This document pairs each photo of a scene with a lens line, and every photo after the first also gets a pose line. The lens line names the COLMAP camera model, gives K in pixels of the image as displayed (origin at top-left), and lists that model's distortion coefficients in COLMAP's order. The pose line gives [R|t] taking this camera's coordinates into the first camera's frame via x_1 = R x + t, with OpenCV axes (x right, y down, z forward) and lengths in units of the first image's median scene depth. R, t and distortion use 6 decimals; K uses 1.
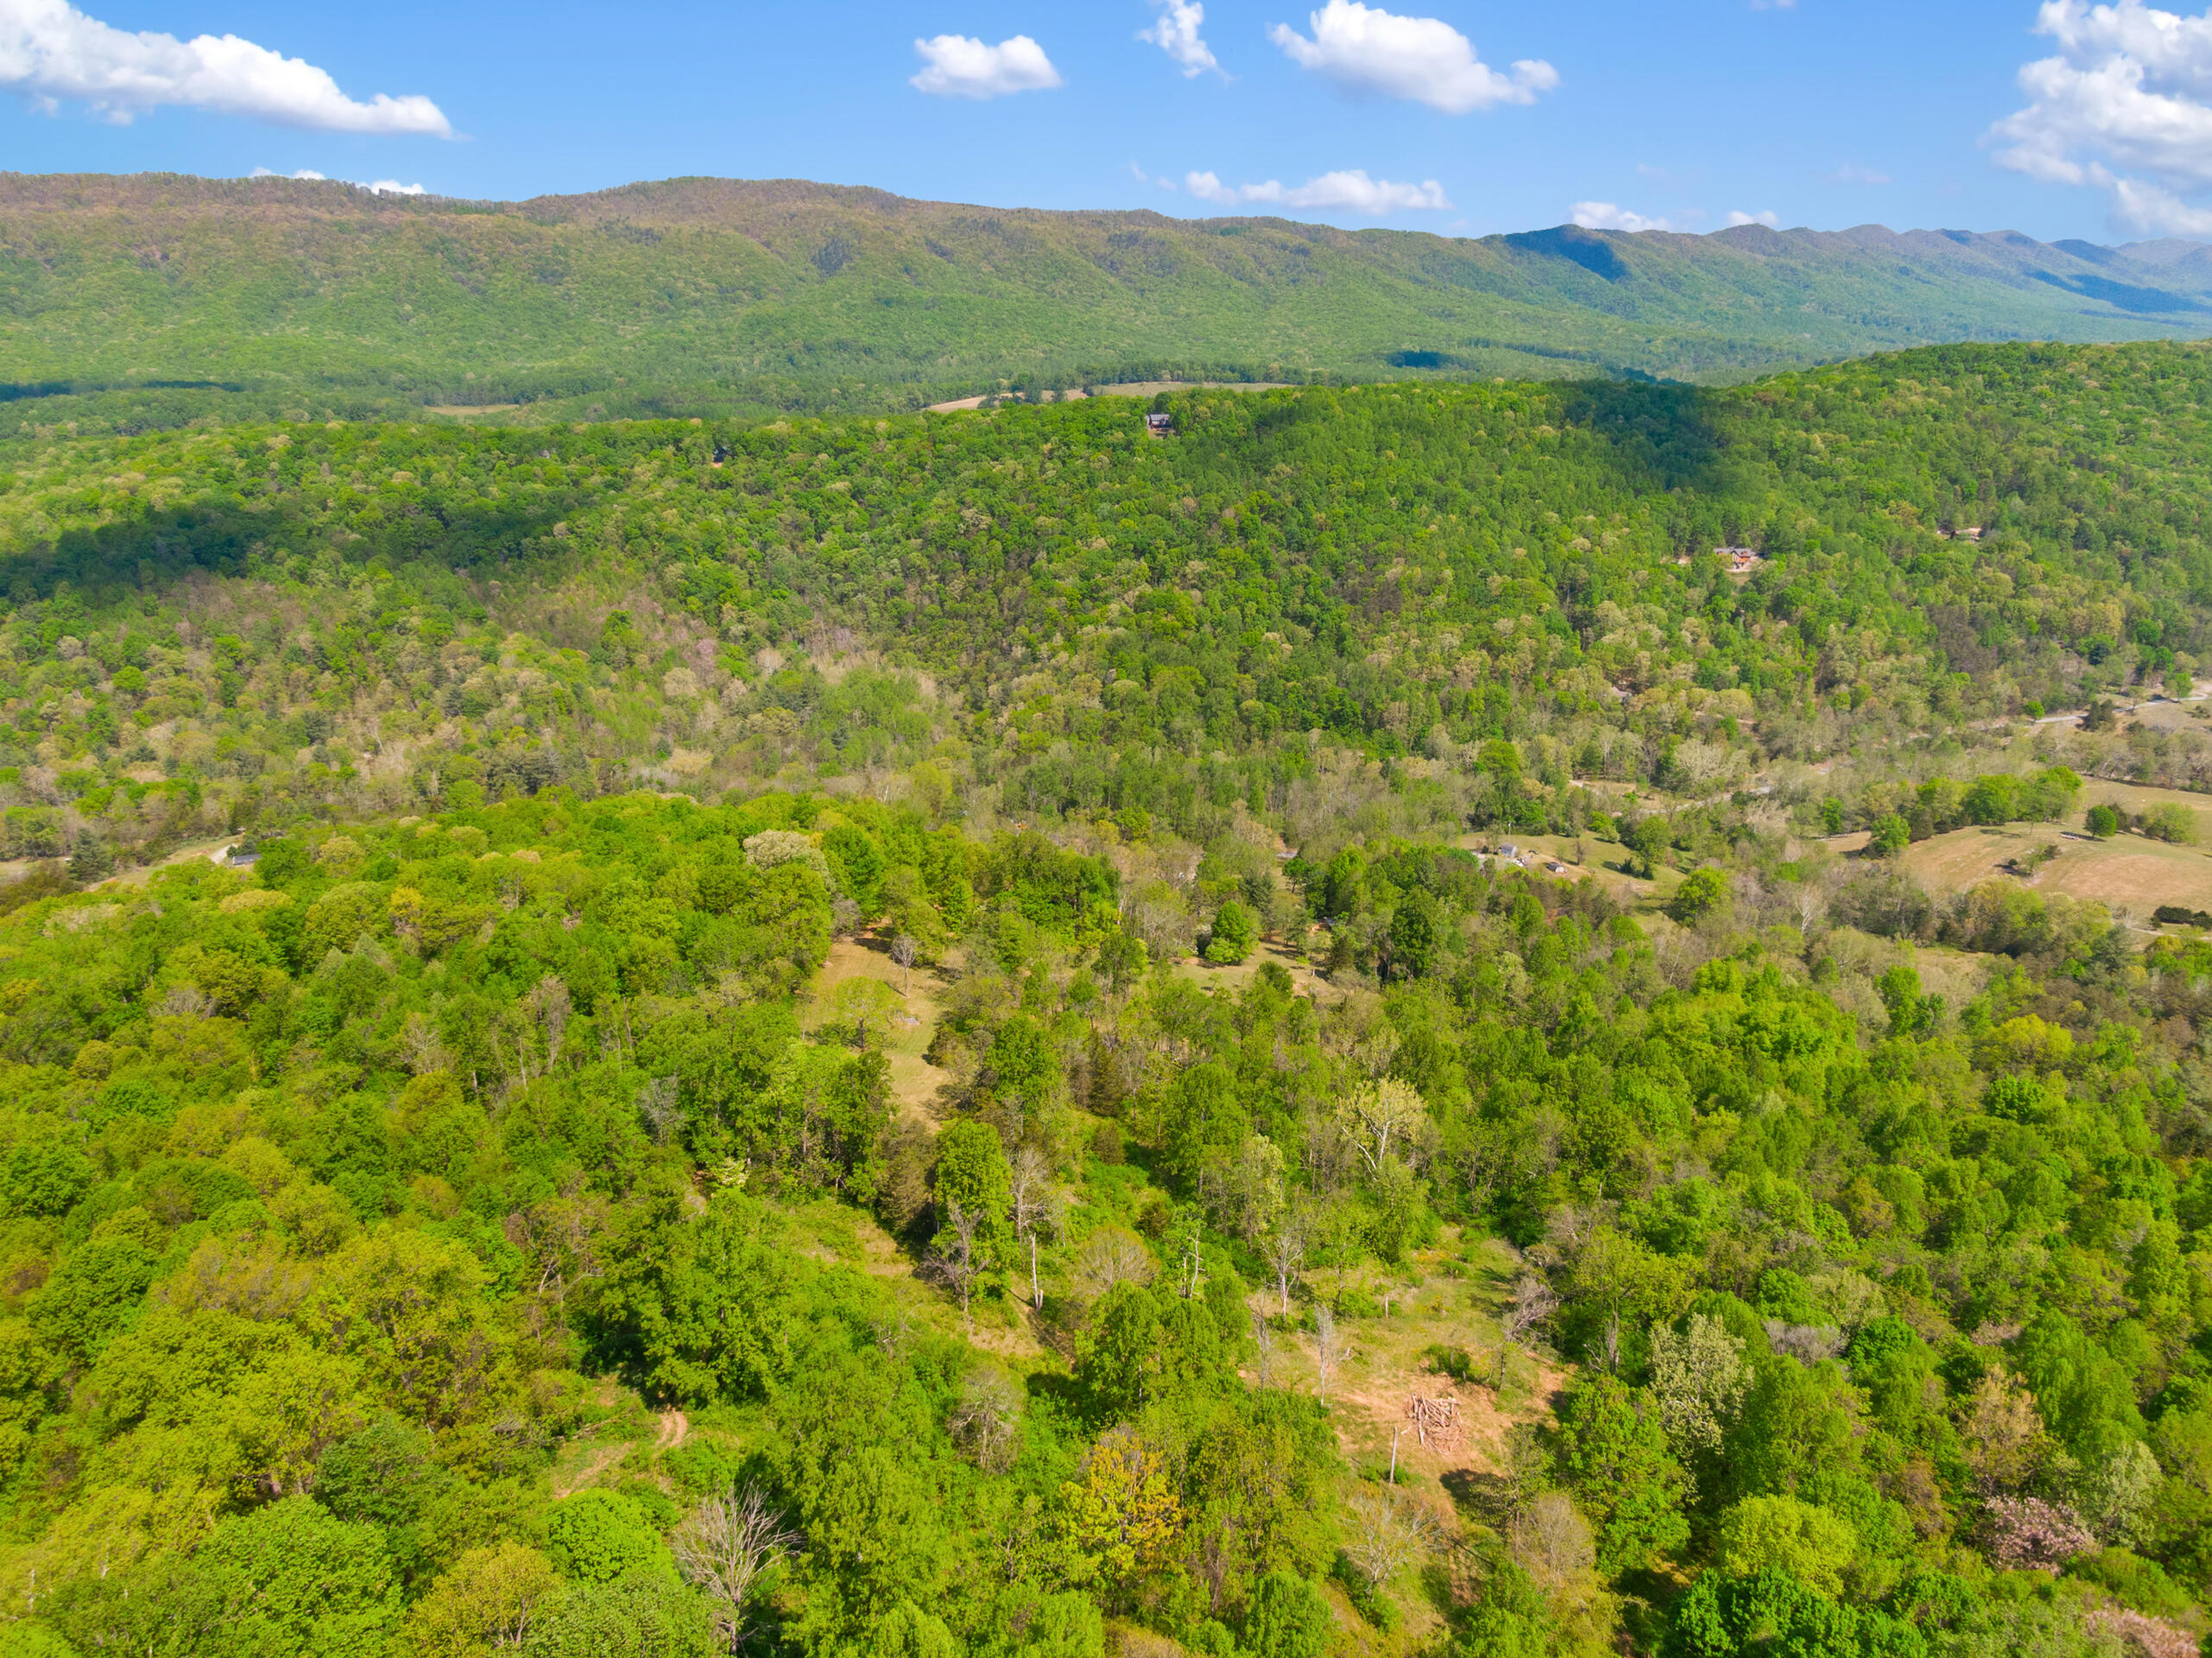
lens RADIAL K [[1595.9, 0, 1106.9], [0, 1595.9, 850.4], [0, 0, 1]] dist [0.031888, -0.048231]
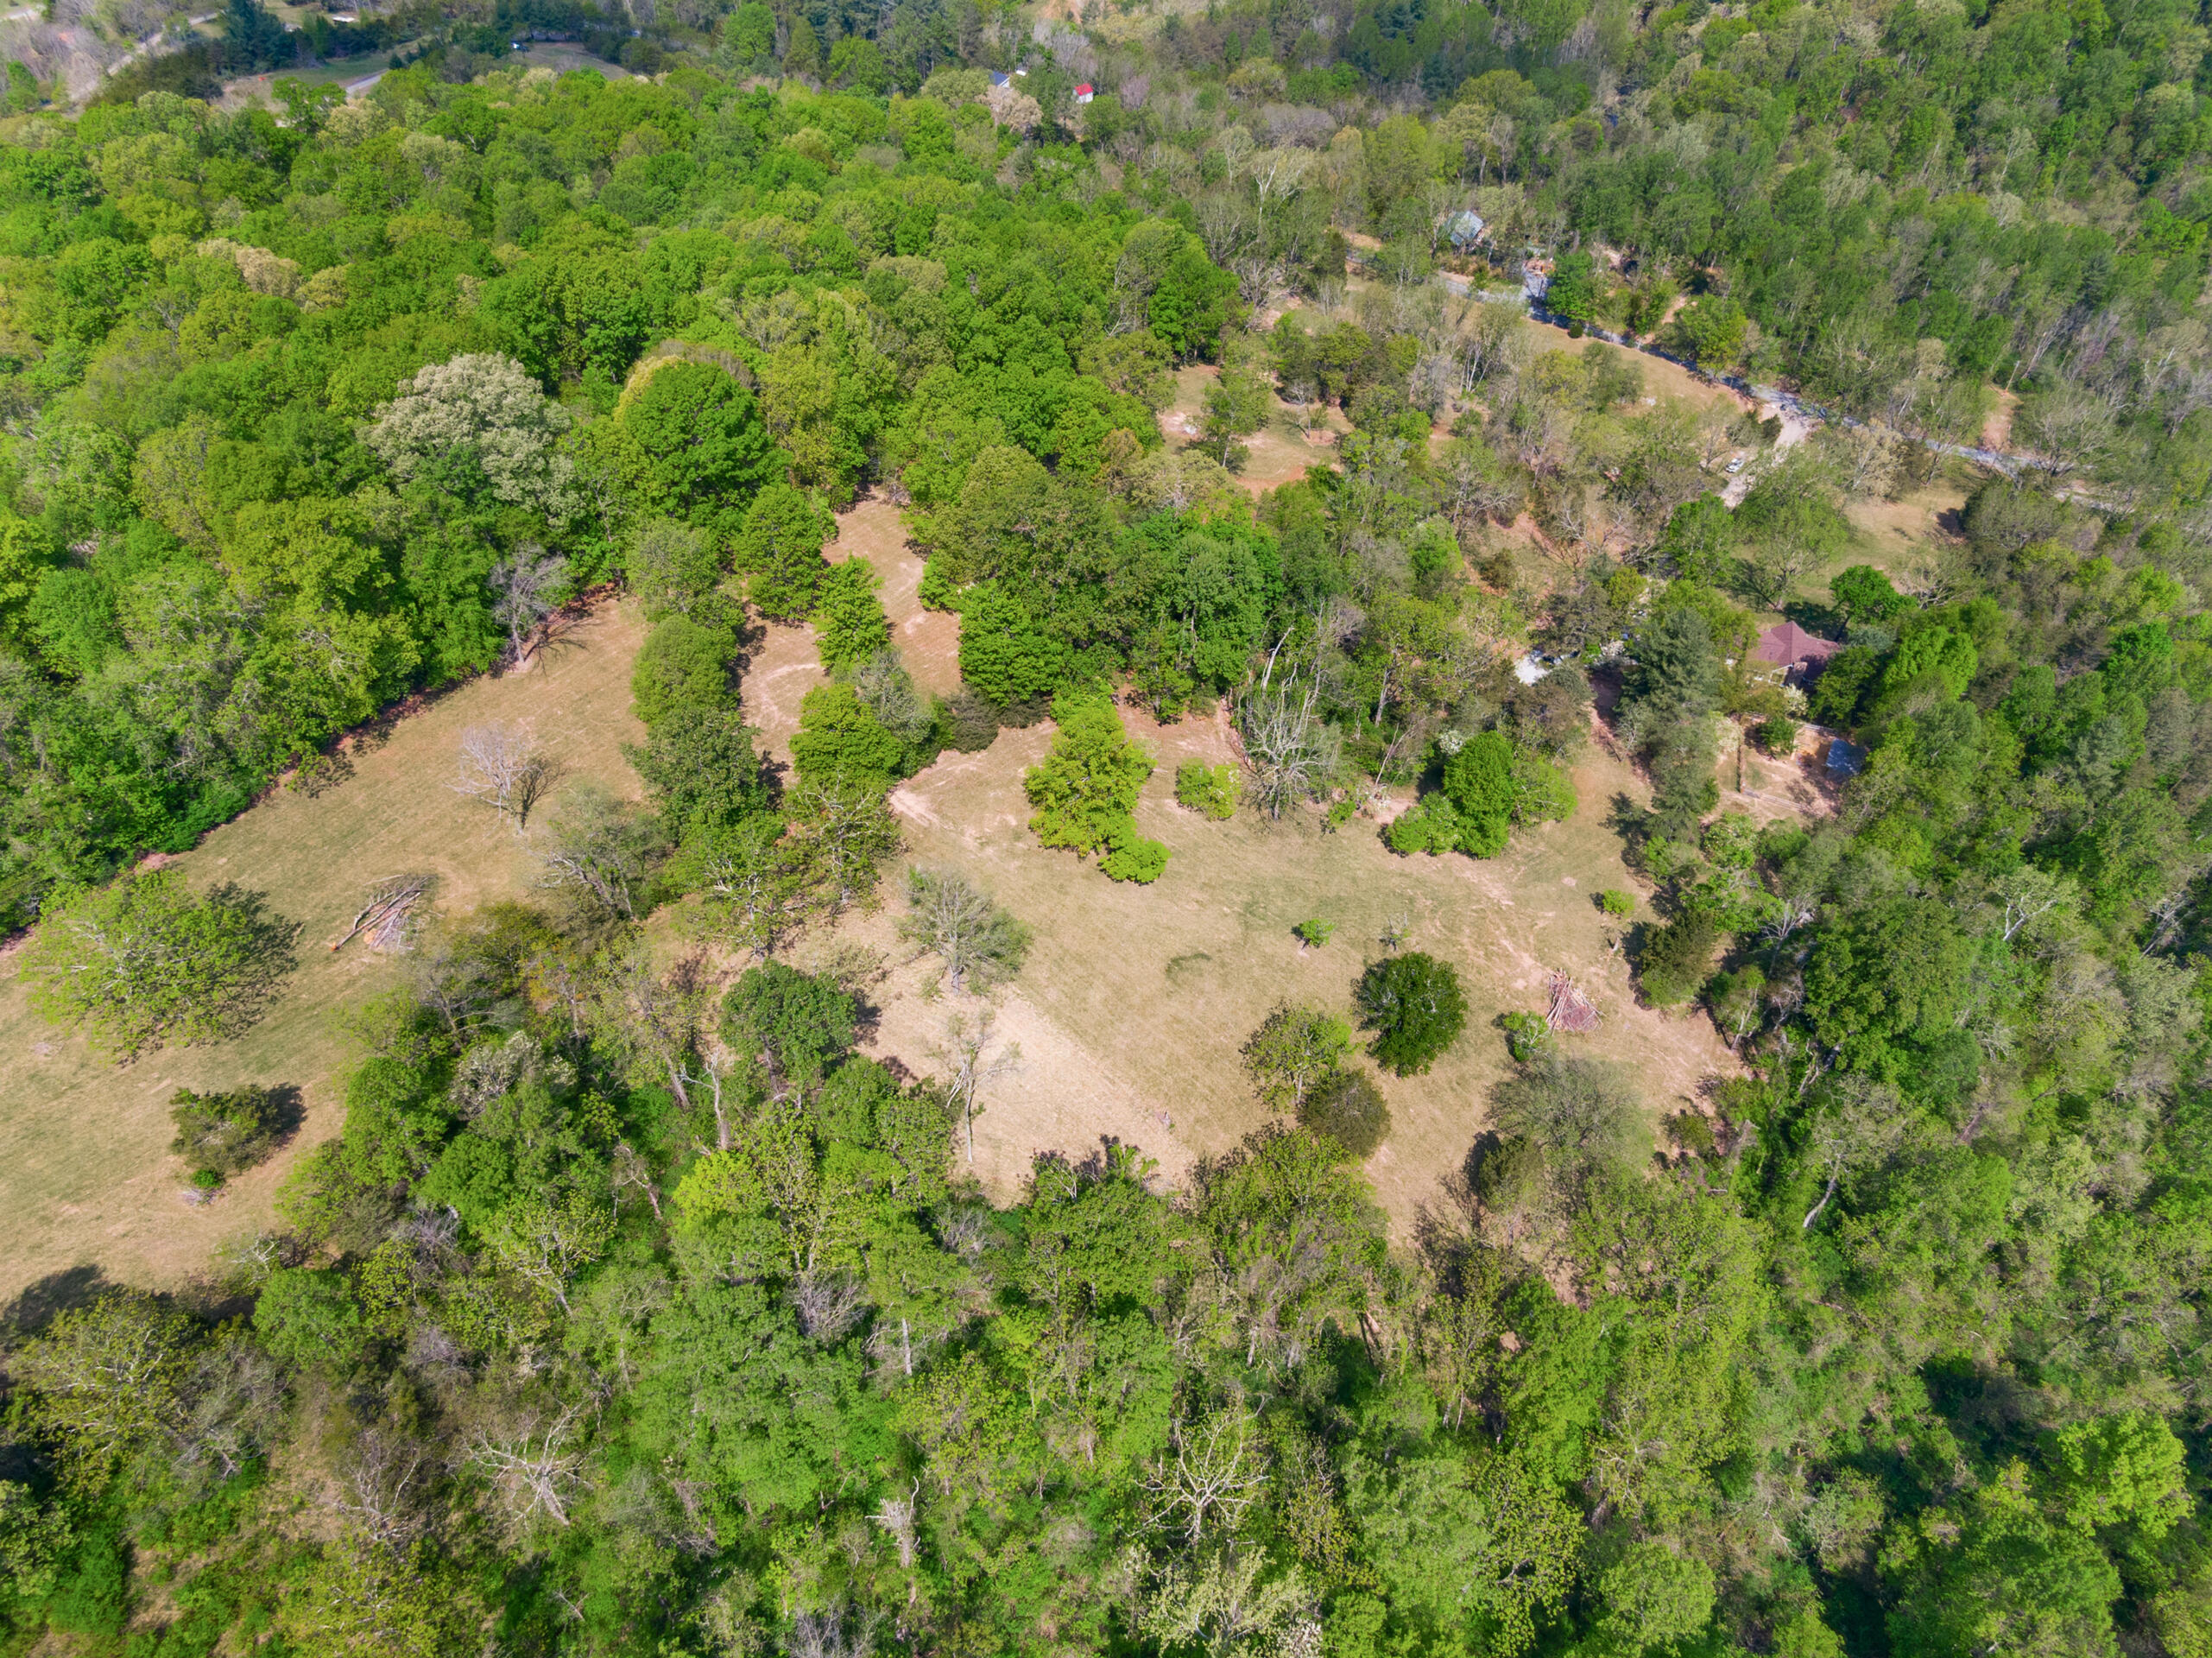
lens RADIAL K [[1595.9, 0, 1099.0], [0, 1595.9, 831.9], [0, 0, 1]] dist [0.031888, -0.048231]
pose [[0.841310, 0.392124, -0.372071, 0.085241], [-0.183828, 0.854836, 0.485244, -0.074517], [0.508336, -0.339843, 0.791266, 0.306189]]
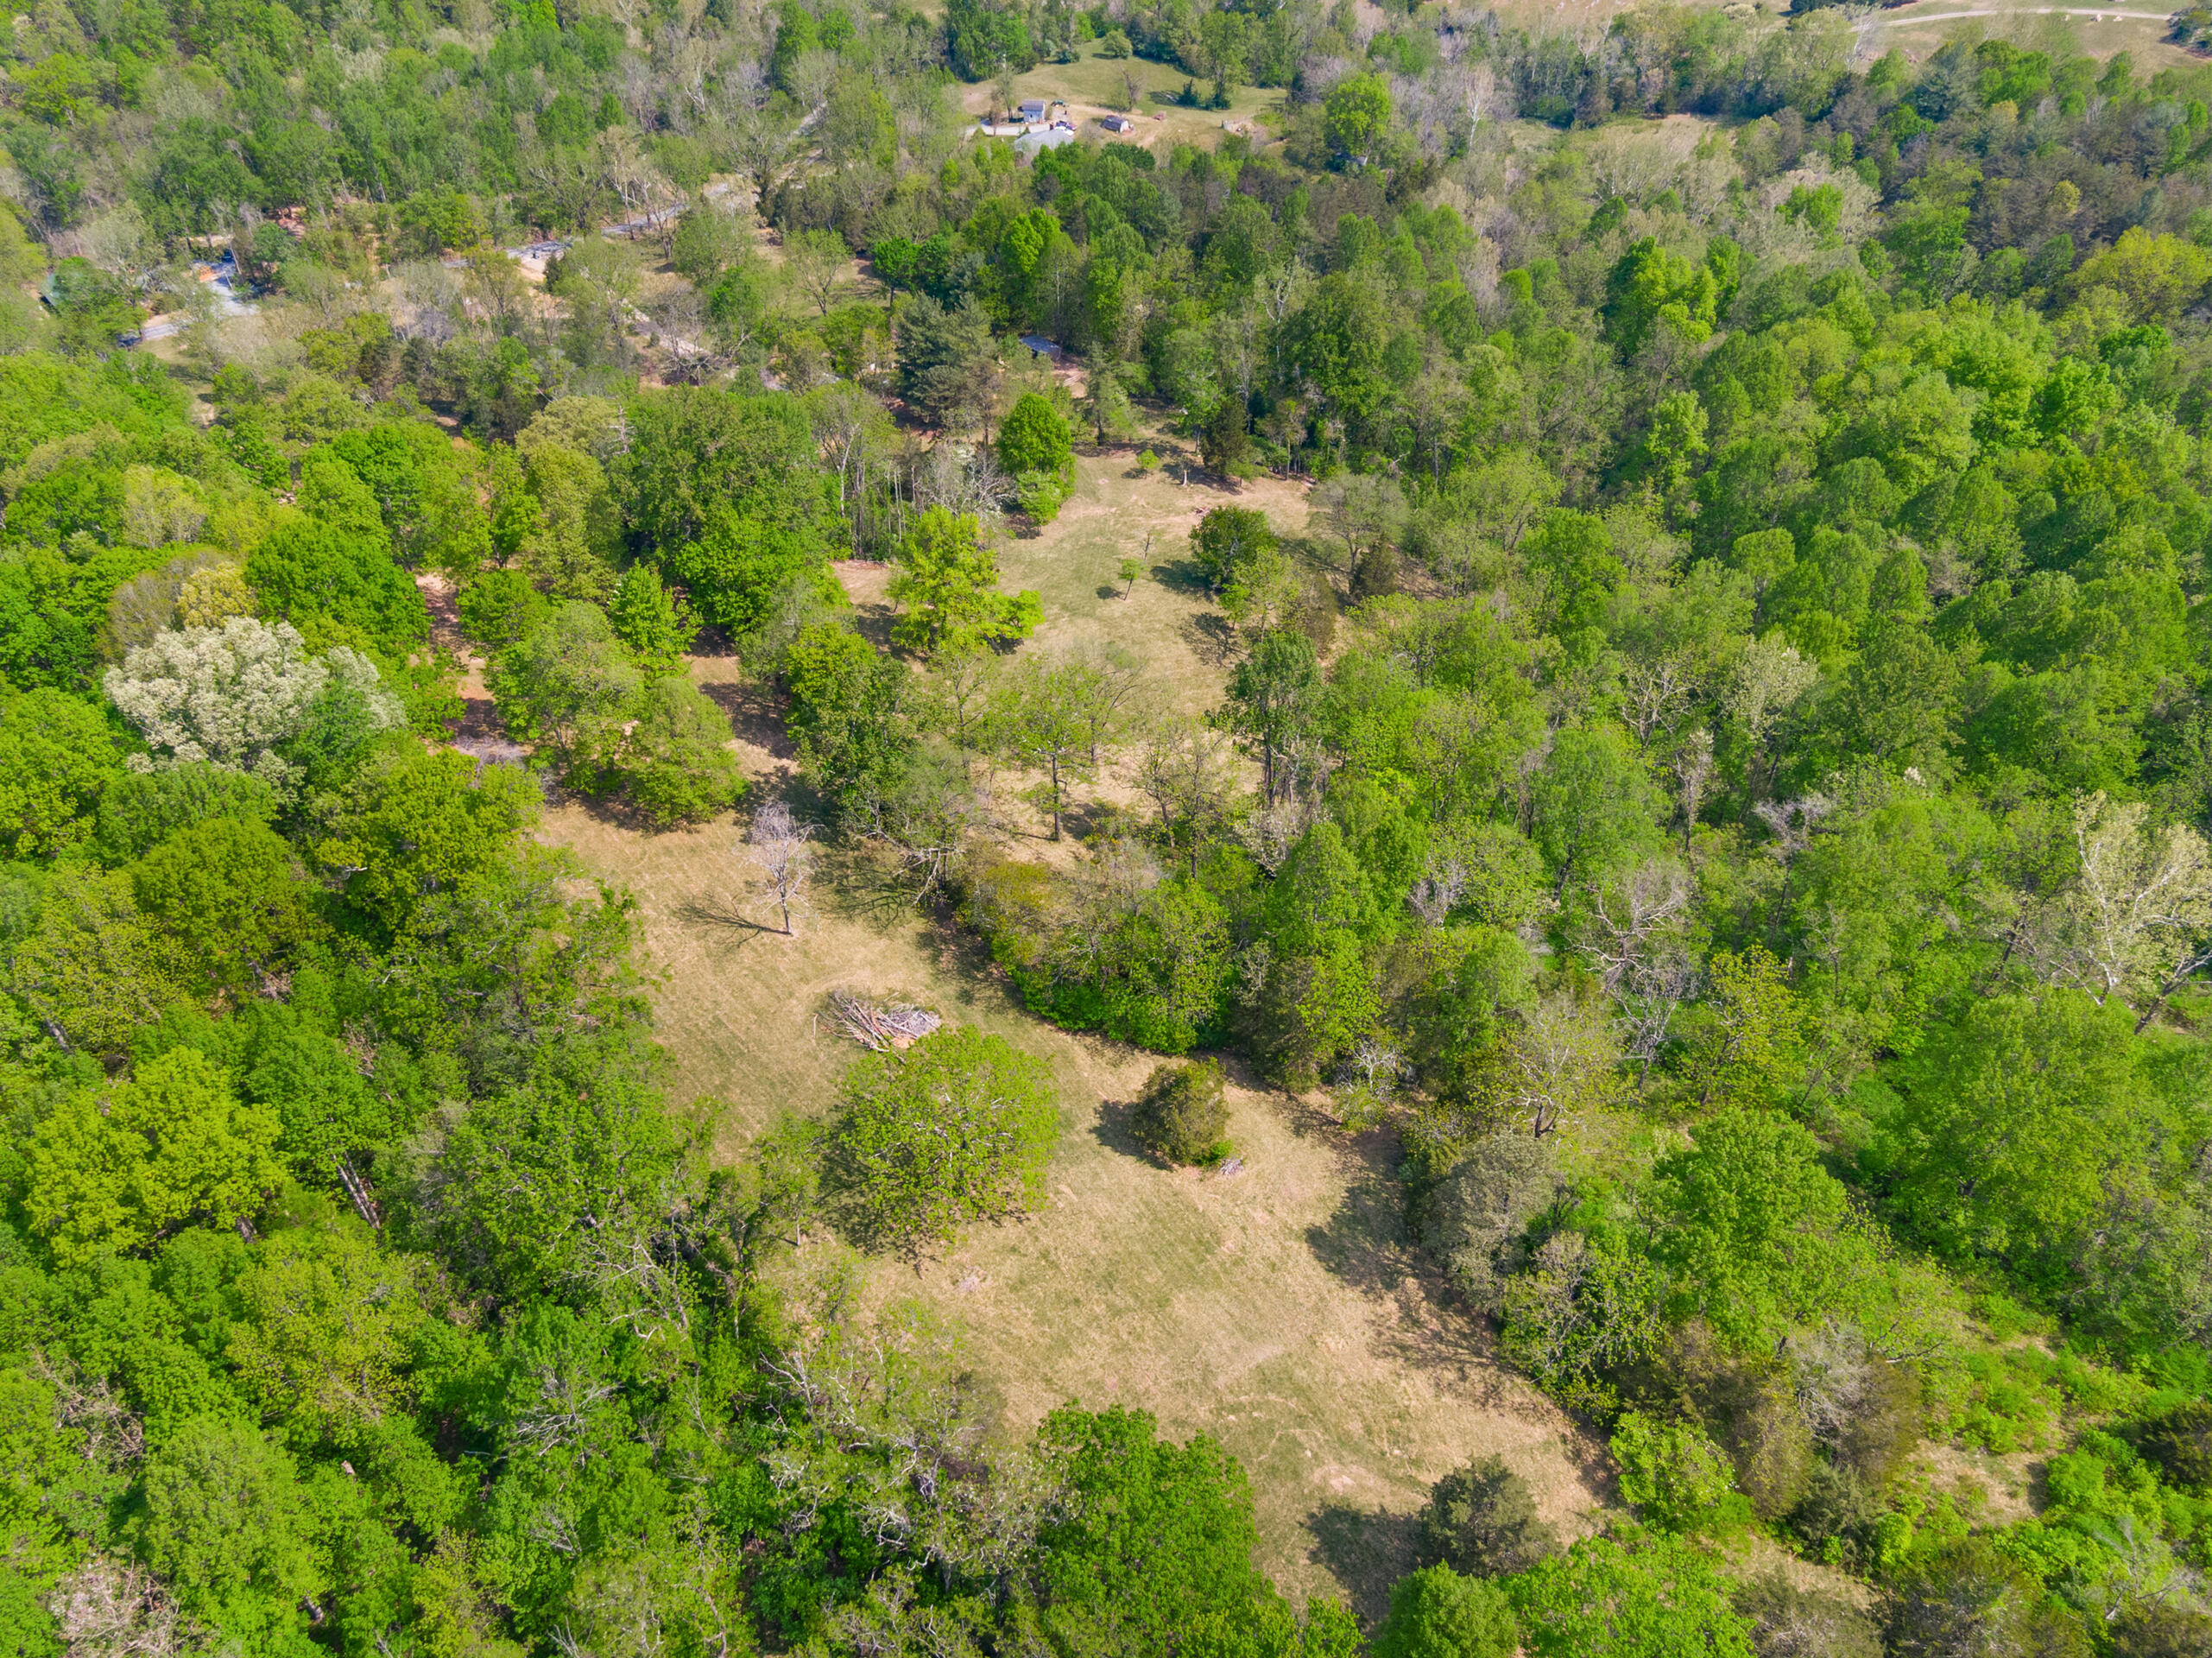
lens RADIAL K [[1773.4, 0, 1118.3], [0, 1773.4, 832.1], [0, 0, 1]] dist [0.035778, 0.001547]
pose [[0.816500, -0.400569, 0.415779, -0.100107], [0.192573, 0.867870, 0.457948, -0.053093], [-0.544282, -0.293847, 0.785755, 0.262768]]
